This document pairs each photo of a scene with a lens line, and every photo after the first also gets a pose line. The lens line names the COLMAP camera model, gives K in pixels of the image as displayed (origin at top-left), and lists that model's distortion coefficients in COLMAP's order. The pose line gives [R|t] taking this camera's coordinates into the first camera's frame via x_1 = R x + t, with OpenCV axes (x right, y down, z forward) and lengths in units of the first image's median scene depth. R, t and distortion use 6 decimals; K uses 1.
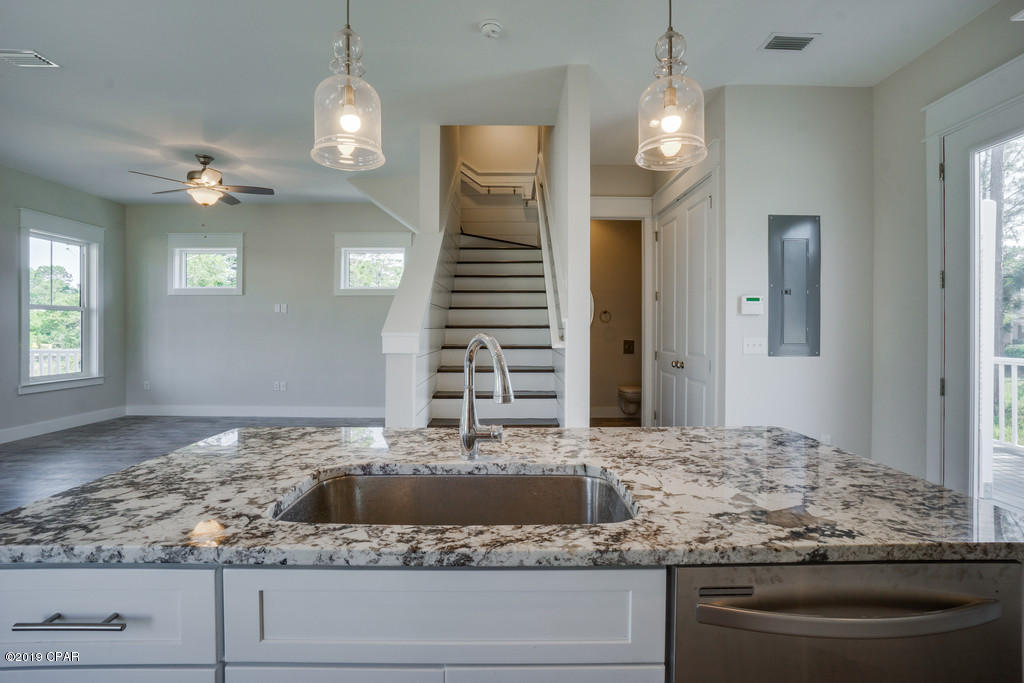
lens RADIAL K [[465.3, 0, 511.1], [0, 465.3, 345.1], [0, 0, 1]] dist [-0.014236, -0.000443]
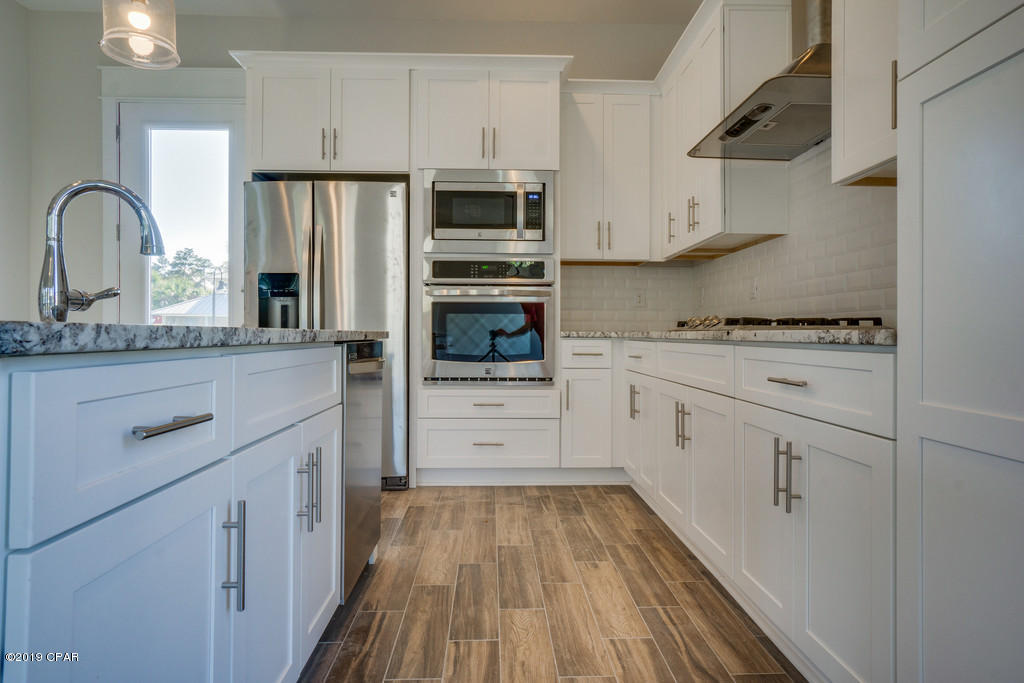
lens RADIAL K [[597.4, 0, 512.9], [0, 597.4, 337.9], [0, 0, 1]] dist [-0.009895, 0.002534]
pose [[-0.052773, 0.003575, 0.998600, -0.347391], [0.005869, 0.999977, -0.003269, 0.080882], [-0.998589, 0.005688, -0.052793, 0.081610]]
